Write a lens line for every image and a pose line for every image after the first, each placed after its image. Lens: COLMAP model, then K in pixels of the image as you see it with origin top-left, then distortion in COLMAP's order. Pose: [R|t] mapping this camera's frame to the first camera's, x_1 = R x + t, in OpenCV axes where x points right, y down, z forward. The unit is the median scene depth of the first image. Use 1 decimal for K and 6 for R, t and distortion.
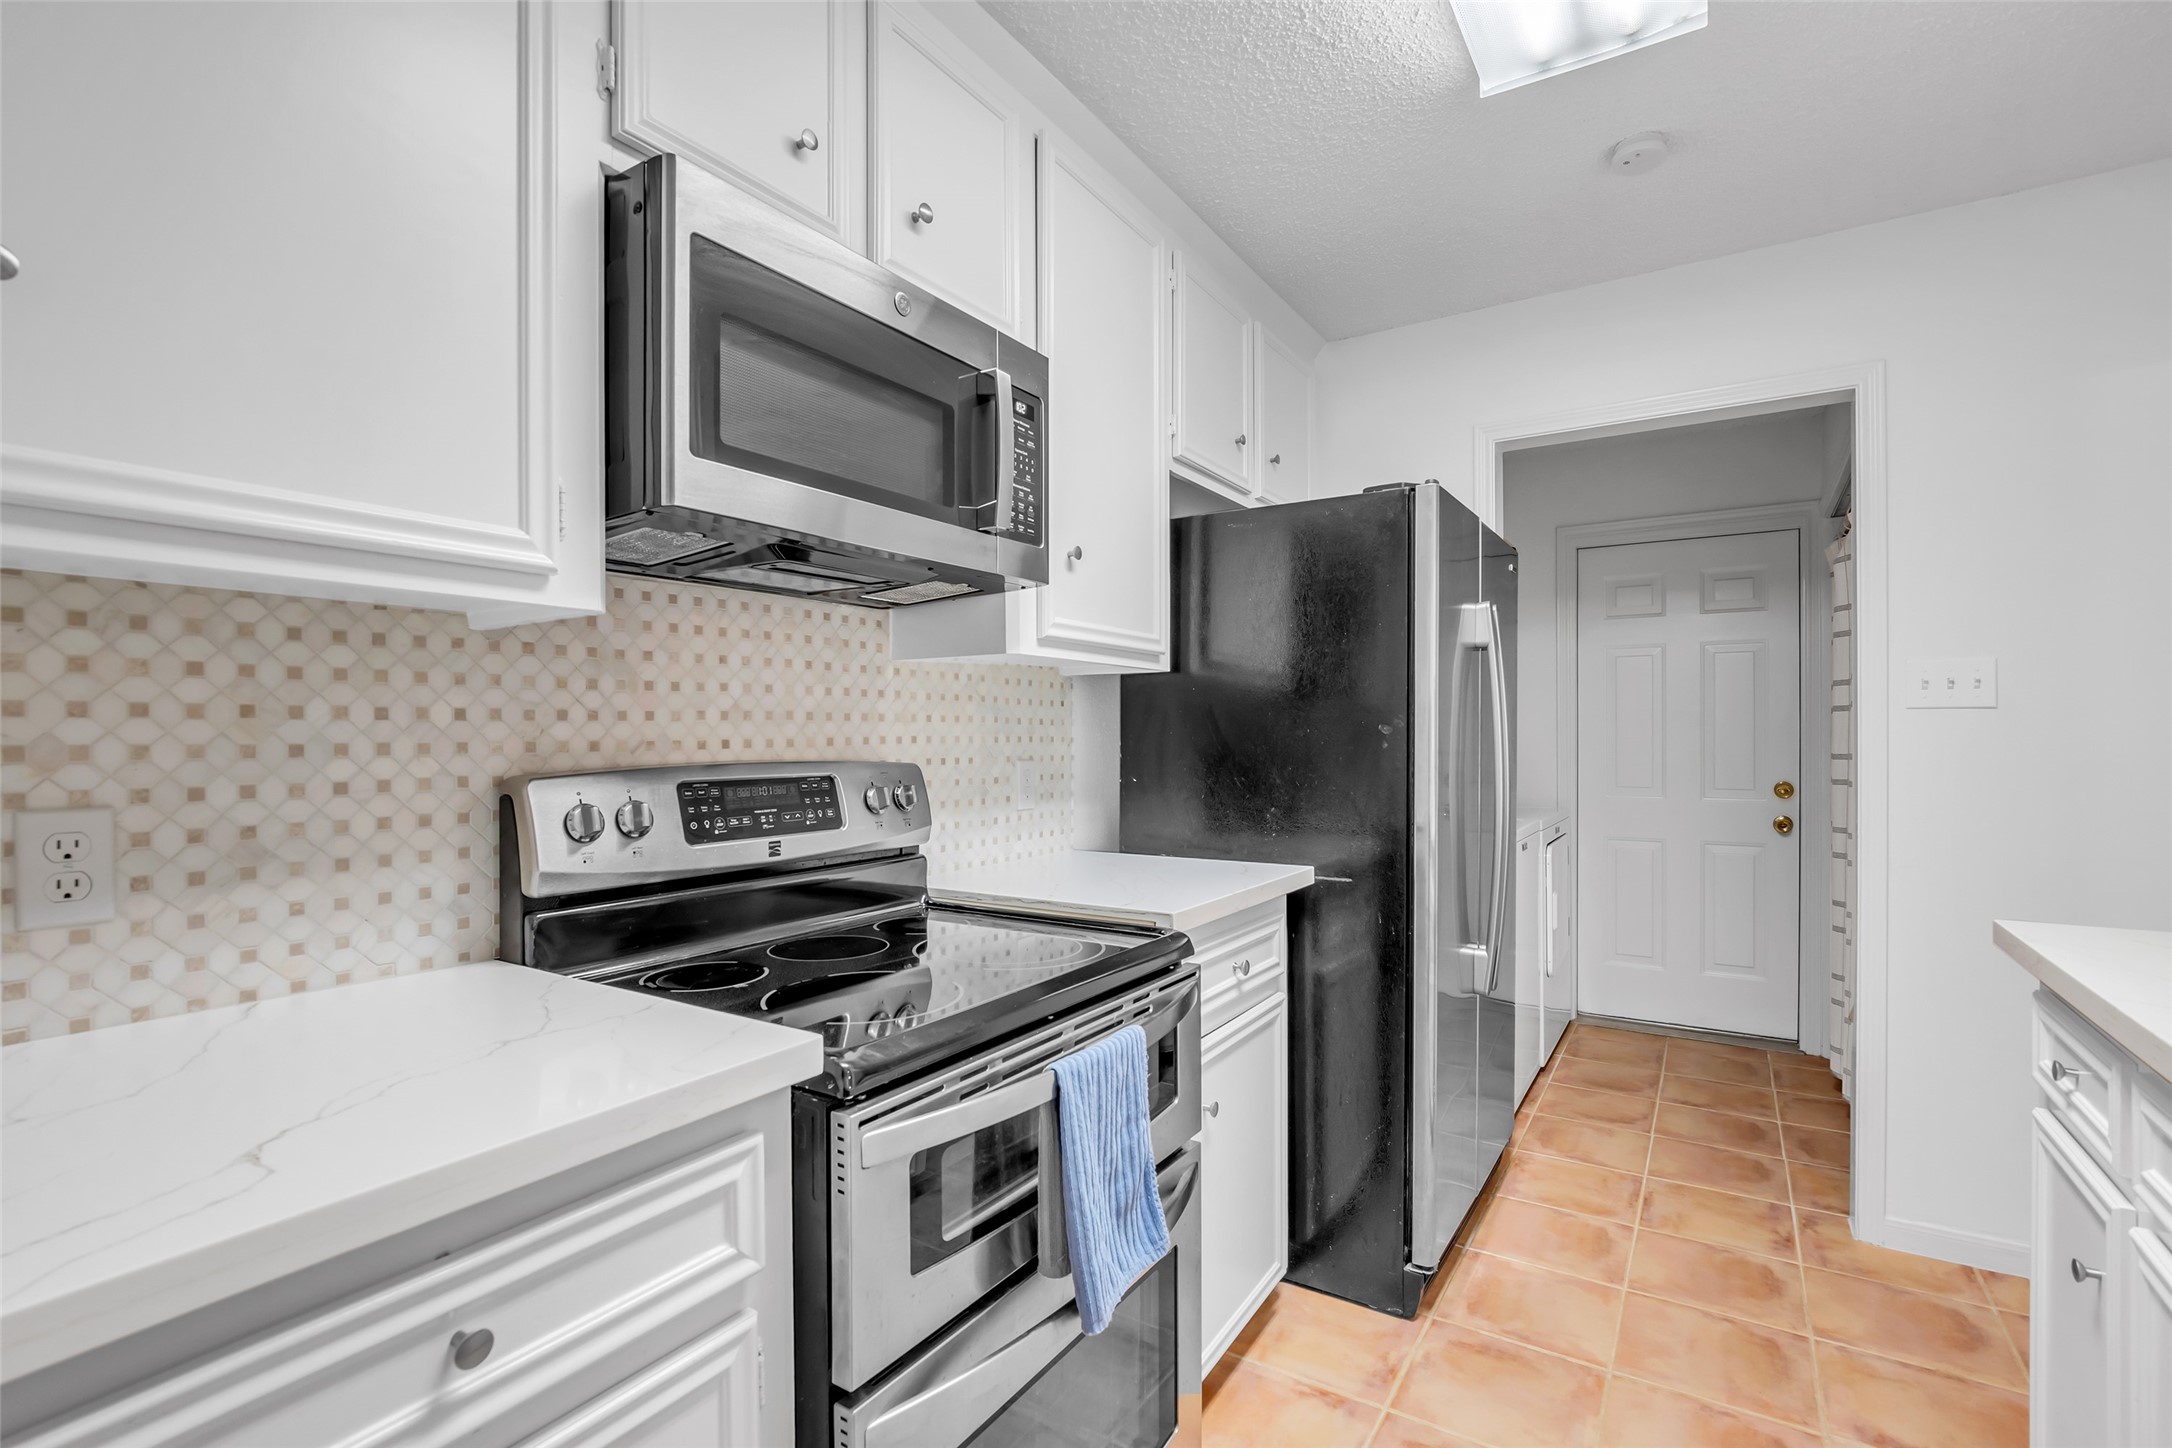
lens RADIAL K [[1000.7, 0, 1077.0], [0, 1000.7, 736.5], [0, 0, 1]] dist [-0.015964, 0.003947]
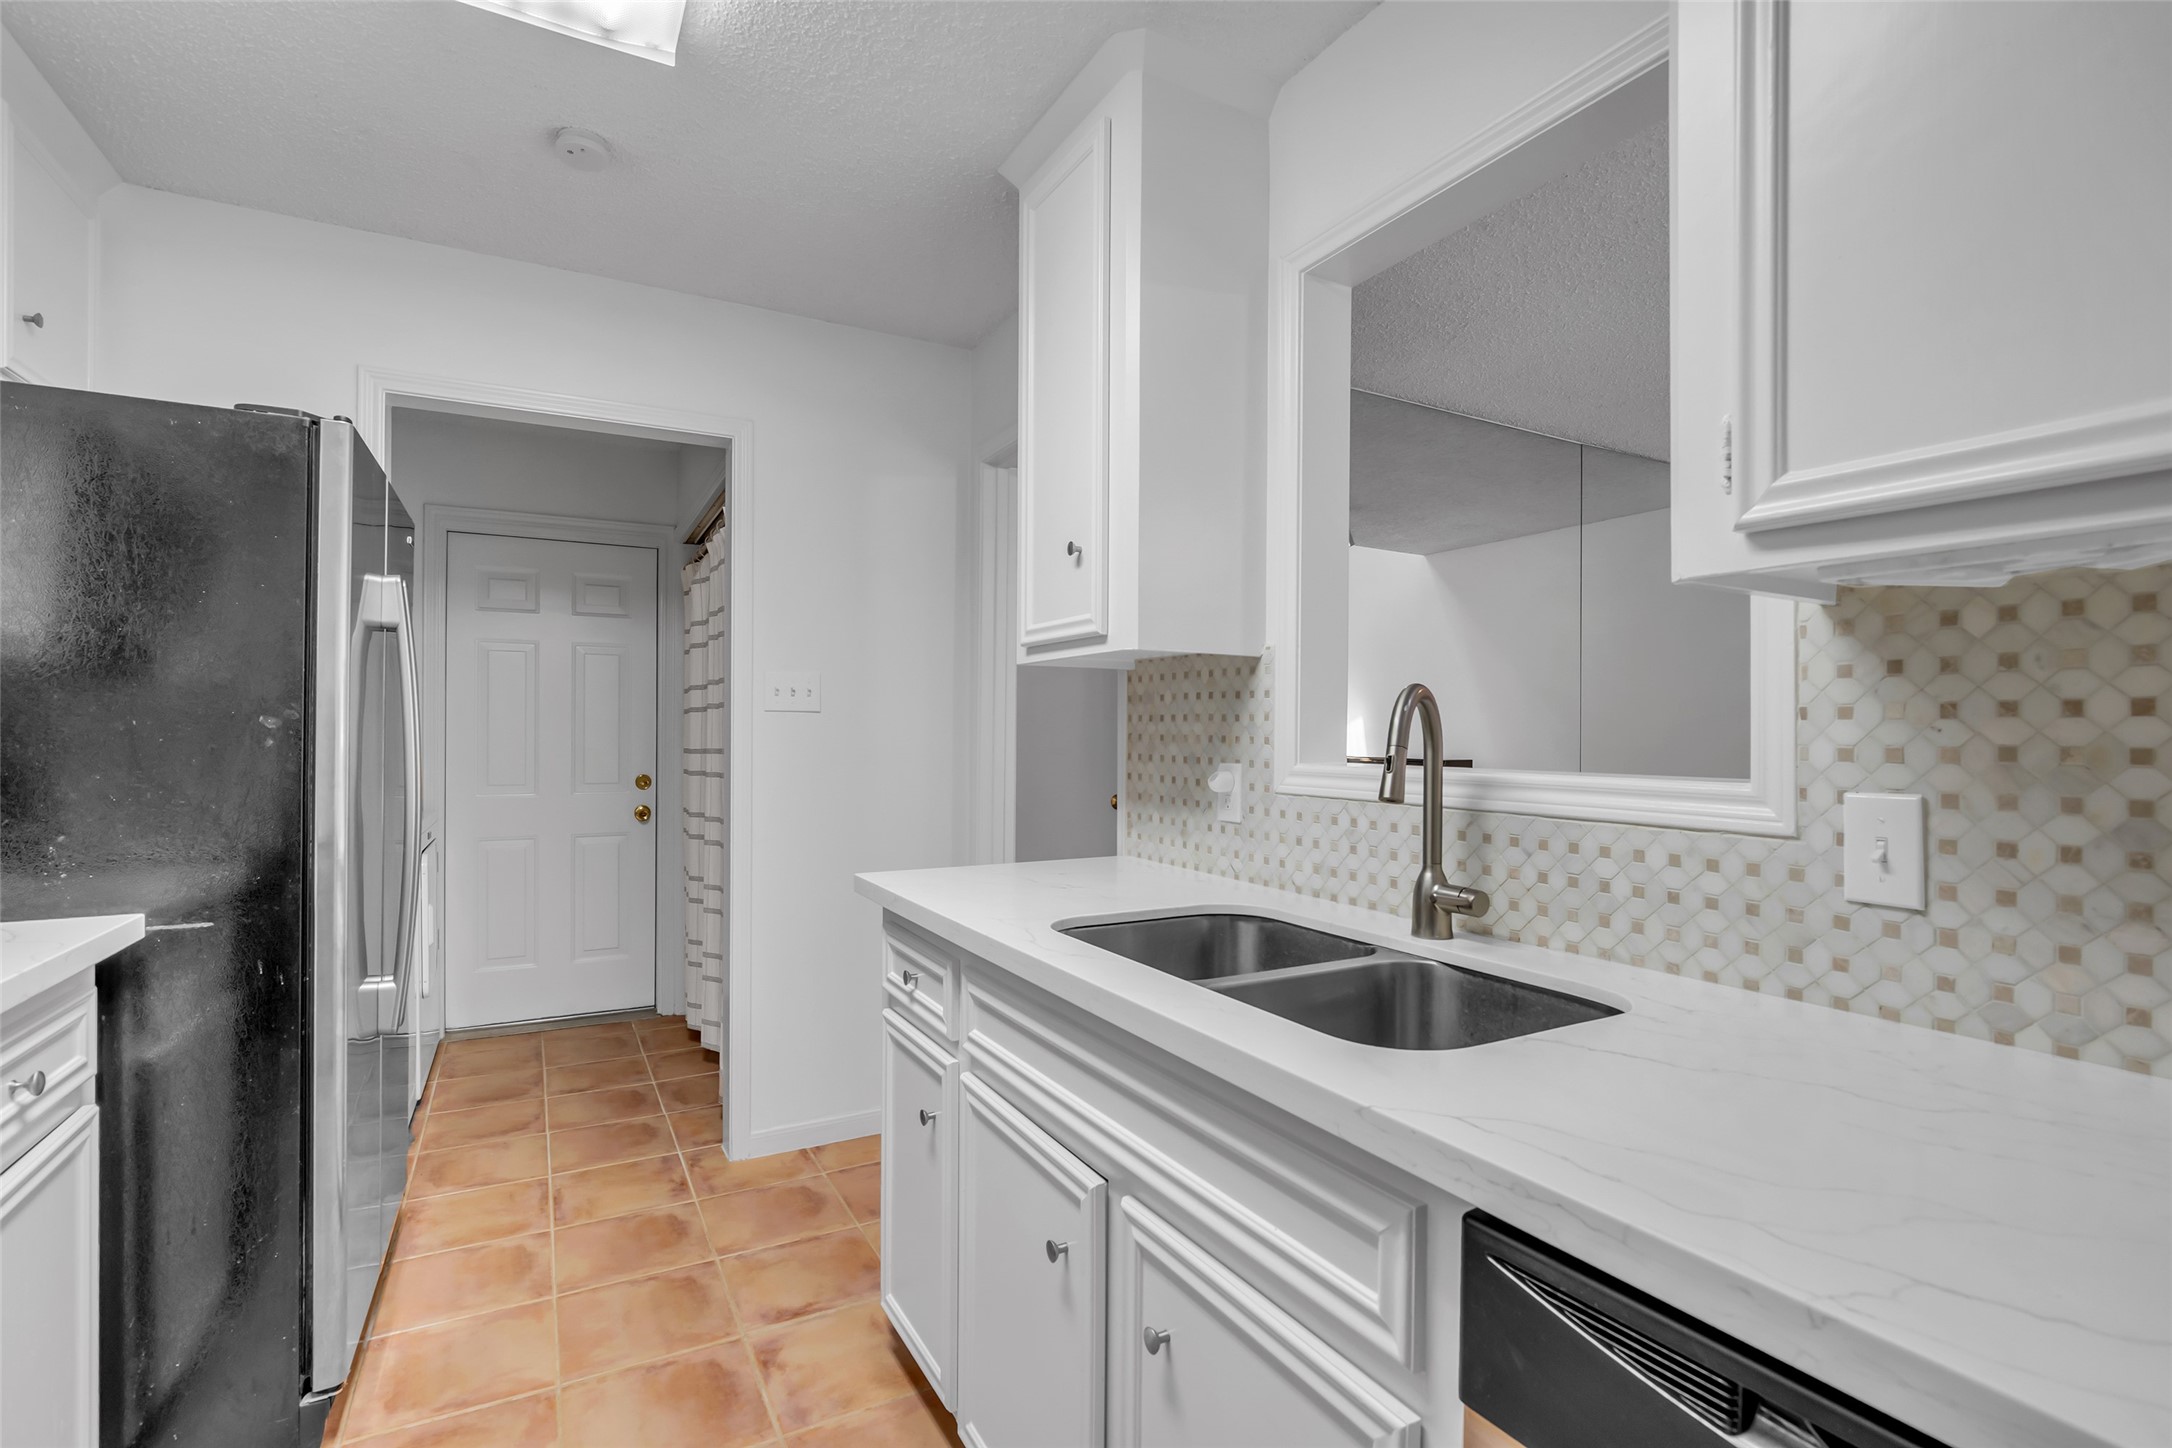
lens RADIAL K [[1003.0, 0, 1081.6], [0, 1003.0, 730.3], [0, 0, 1]] dist [-0.019891, 0.007425]
pose [[0.470904, 0.006571, 0.882160, -0.080309], [-0.003527, 0.999978, -0.005565, 0.001714], [-0.882177, -0.000491, 0.470917, 0.089137]]
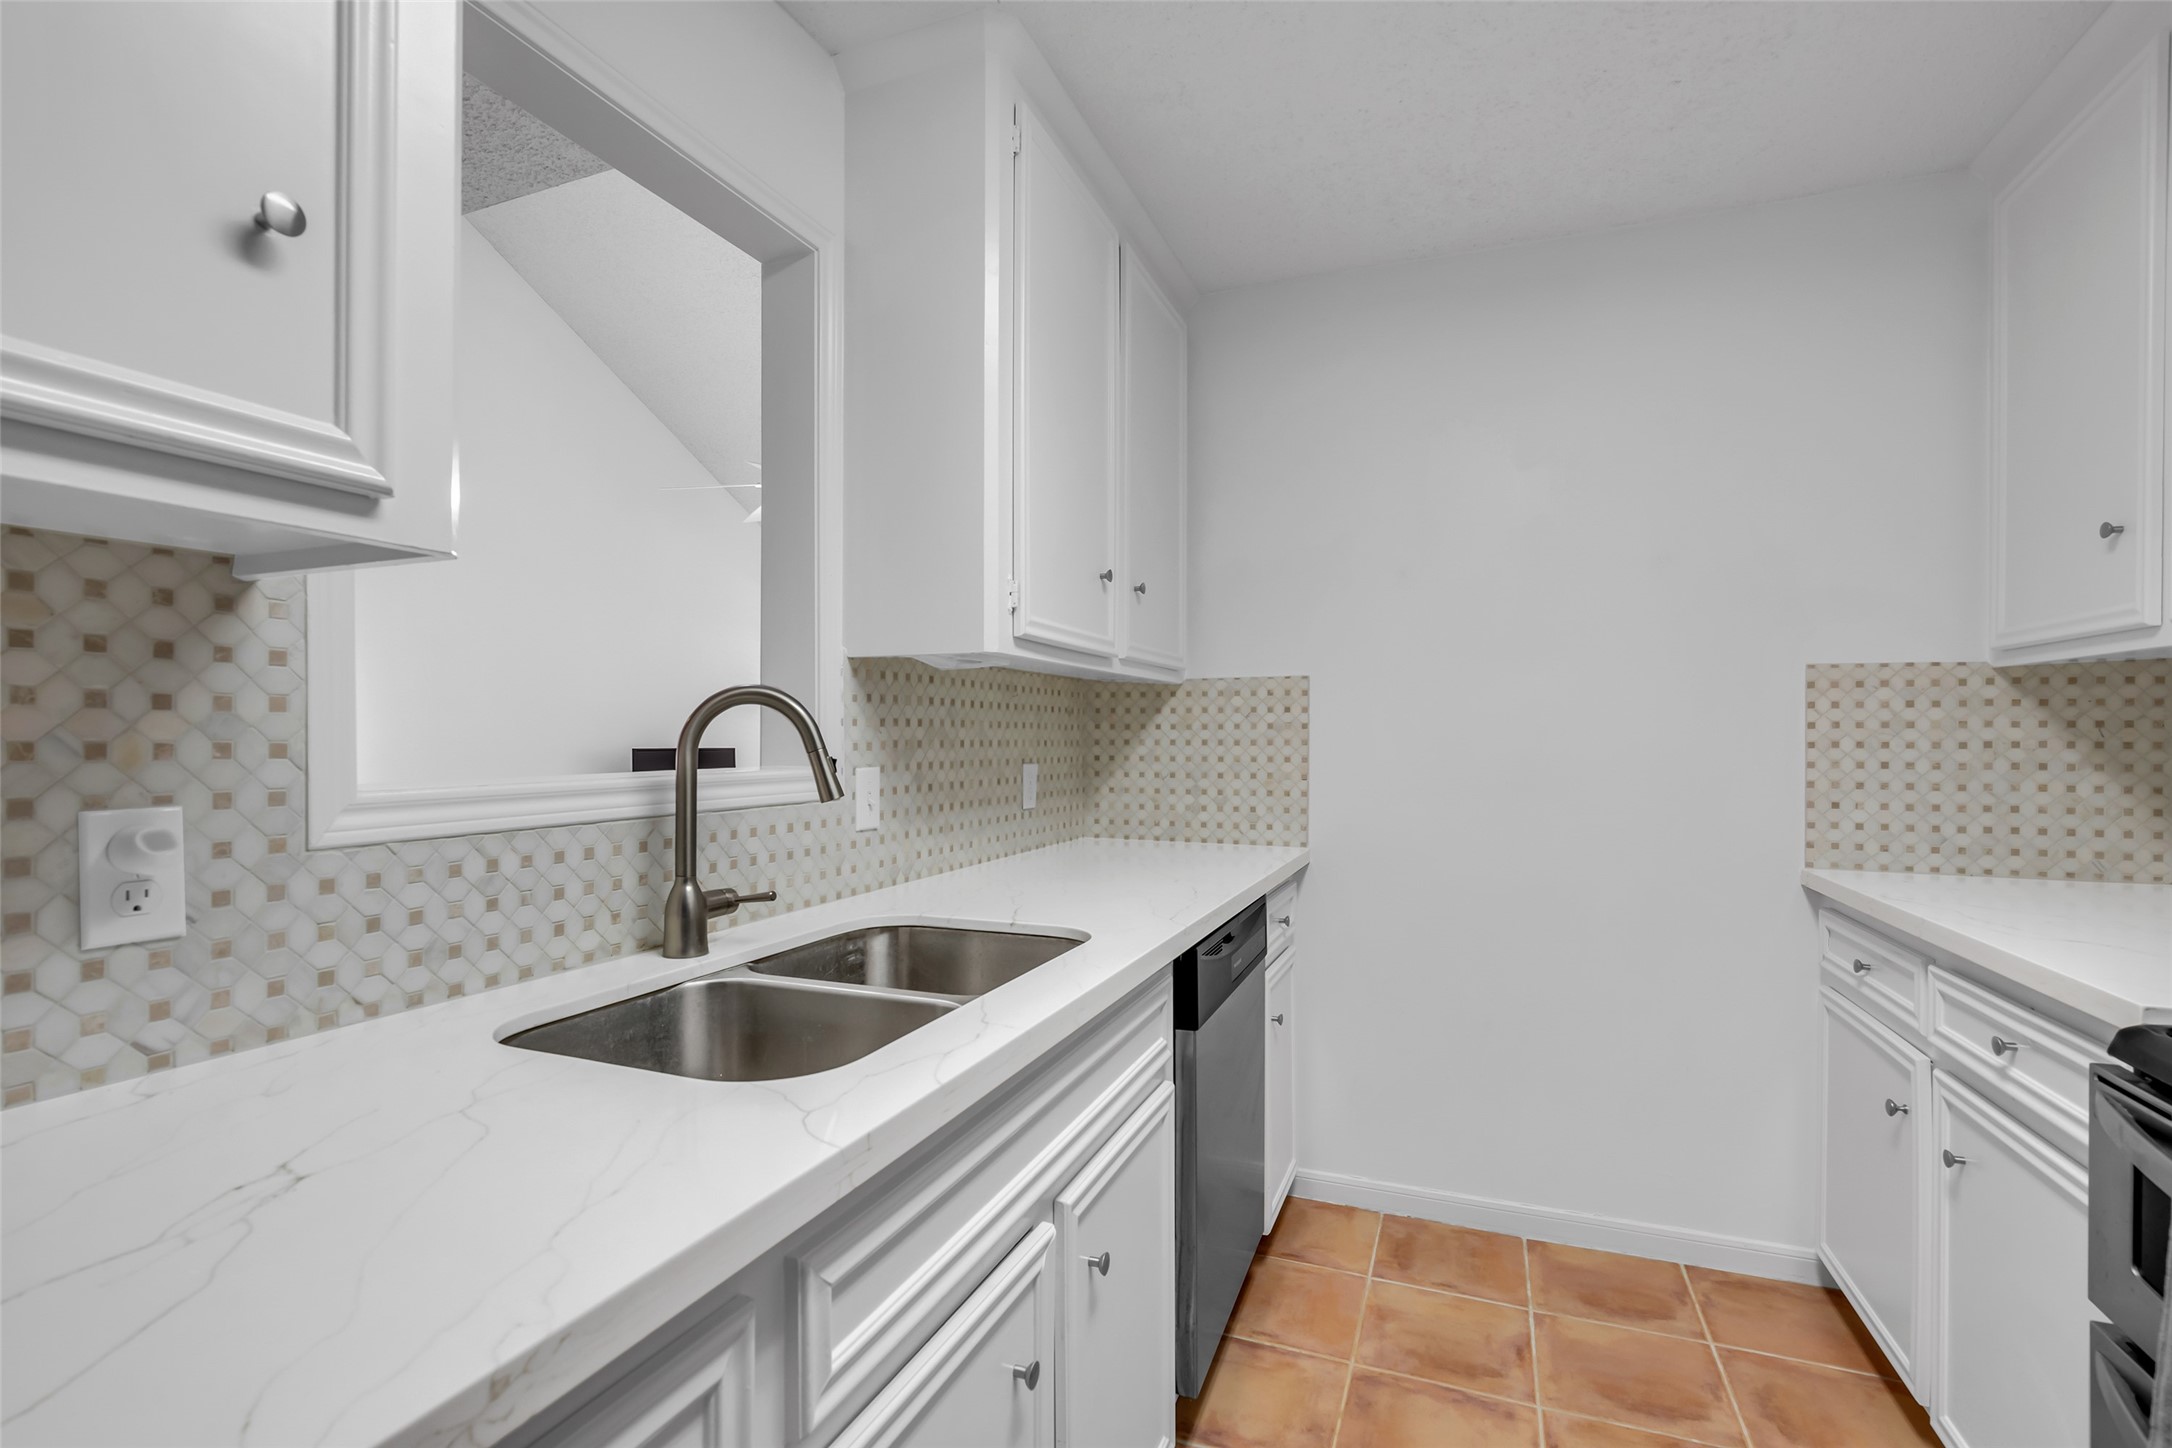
lens RADIAL K [[1000.7, 0, 1077.0], [0, 1000.7, 736.5], [0, 0, 1]] dist [-0.015964, 0.003947]
pose [[-0.981542, 0.000965, -0.191246, 0.577384], [0.000004, 0.999987, 0.005025, -0.003843], [0.191249, 0.004931, -0.981529, 0.950201]]
